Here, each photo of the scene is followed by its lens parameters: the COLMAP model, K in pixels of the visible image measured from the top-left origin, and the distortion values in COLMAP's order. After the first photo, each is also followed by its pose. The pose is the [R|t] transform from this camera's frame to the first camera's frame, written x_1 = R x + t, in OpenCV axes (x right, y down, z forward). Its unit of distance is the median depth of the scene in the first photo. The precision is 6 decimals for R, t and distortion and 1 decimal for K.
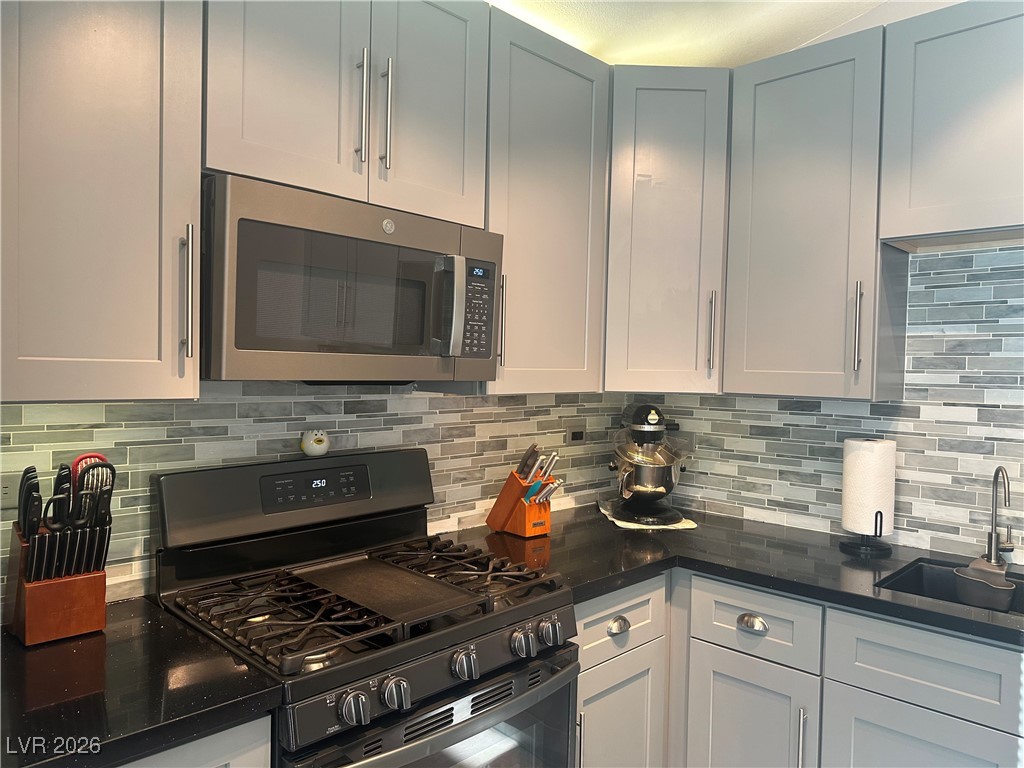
lens RADIAL K [[718.9, 0, 514.3], [0, 718.9, 385.8], [0, 0, 1]] dist [0.074473, -0.103188]
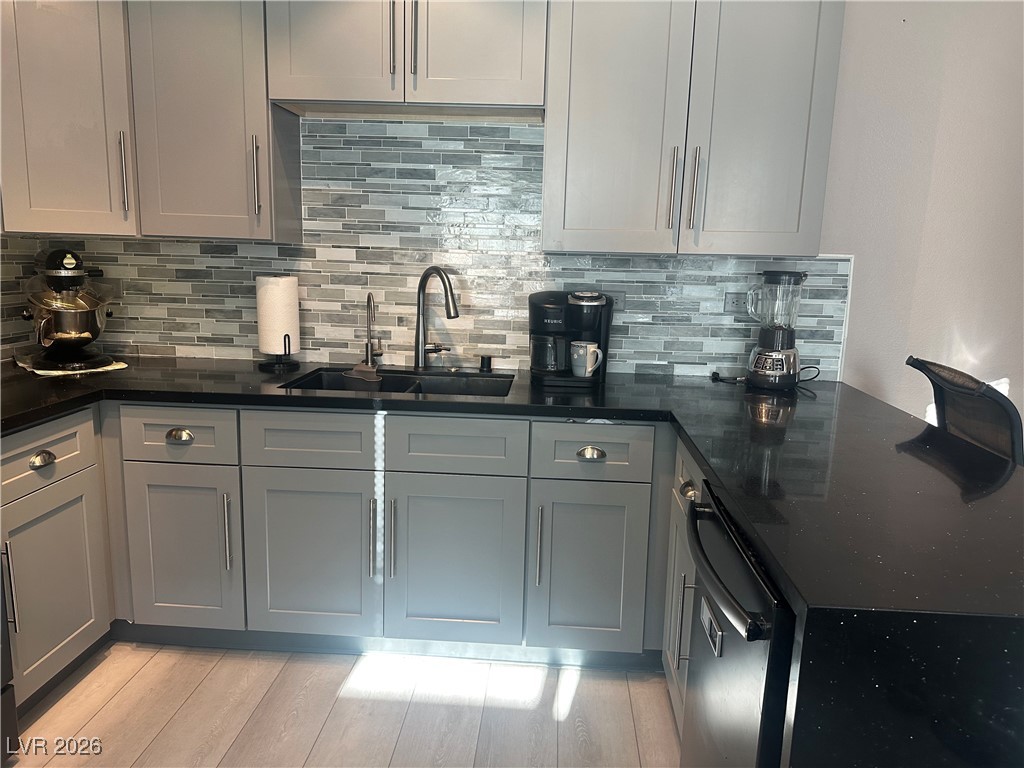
lens RADIAL K [[718.9, 0, 514.6], [0, 718.9, 384.1], [0, 0, 1]] dist [0.074473, -0.103188]
pose [[0.764212, -0.114734, 0.634678, 0.010178], [0.002006, 0.984468, 0.175552, 0.039731], [-0.644962, -0.132886, 0.752572, -0.171755]]
